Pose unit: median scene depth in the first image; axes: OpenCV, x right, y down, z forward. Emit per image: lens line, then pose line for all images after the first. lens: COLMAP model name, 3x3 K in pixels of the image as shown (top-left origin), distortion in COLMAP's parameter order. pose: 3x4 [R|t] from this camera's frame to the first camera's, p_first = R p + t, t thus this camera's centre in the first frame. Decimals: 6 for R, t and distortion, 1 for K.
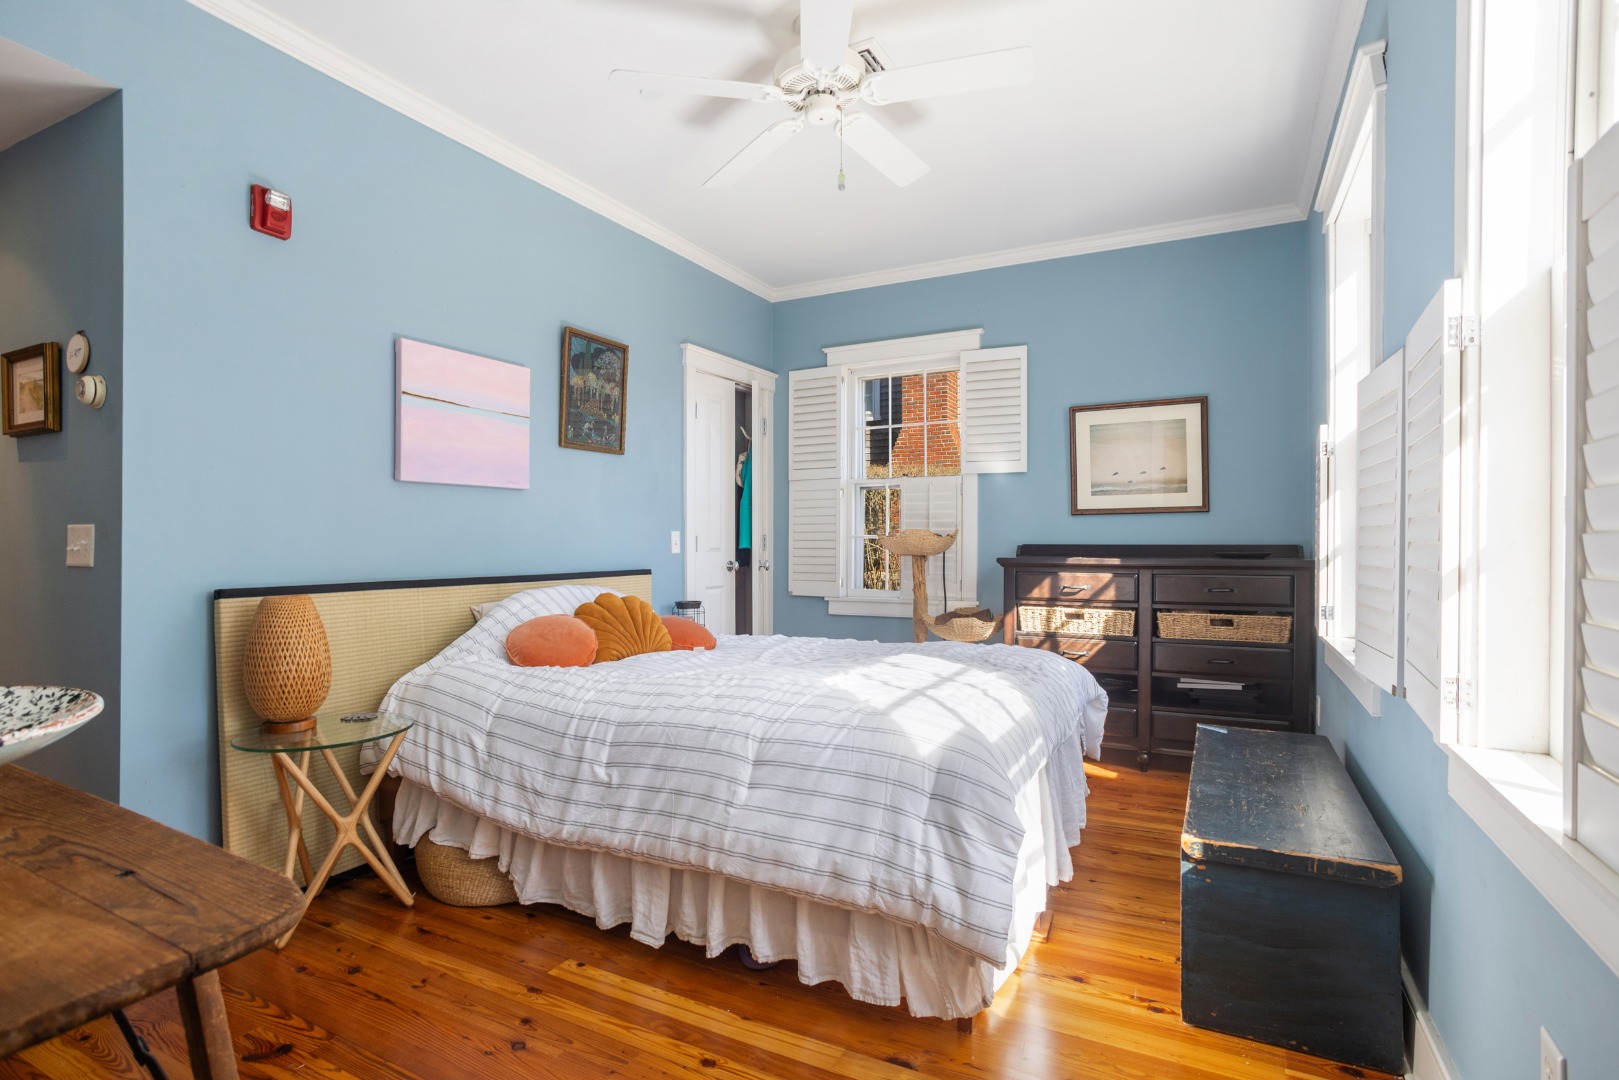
lens RADIAL K [[796.4, 0, 812.7], [0, 796.4, 547.0], [0, 0, 1]] dist [-0.078928, 0.037871]
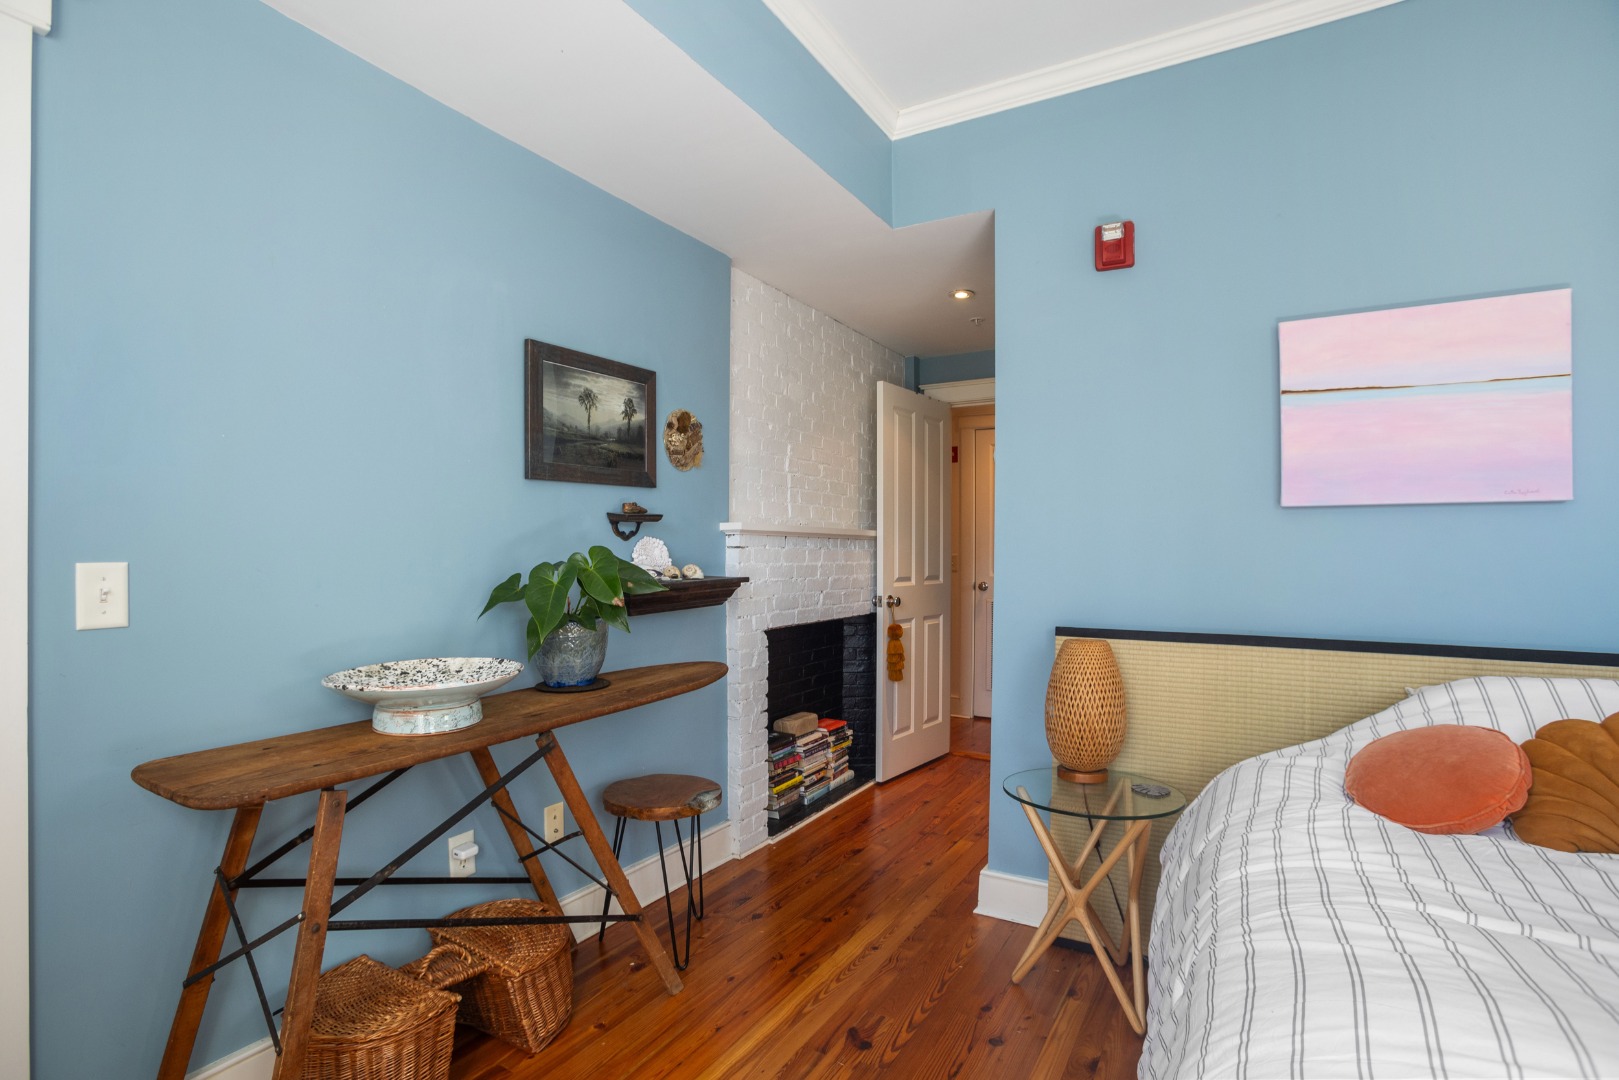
lens RADIAL K [[796.4, 0, 812.7], [0, 796.4, 547.0], [0, 0, 1]] dist [-0.078928, 0.037871]
pose [[-0.041740, -0.004496, -0.999118, 0.260840], [-0.009970, 0.999942, -0.004083, -0.037251], [0.999079, 0.009791, -0.041782, 0.568009]]
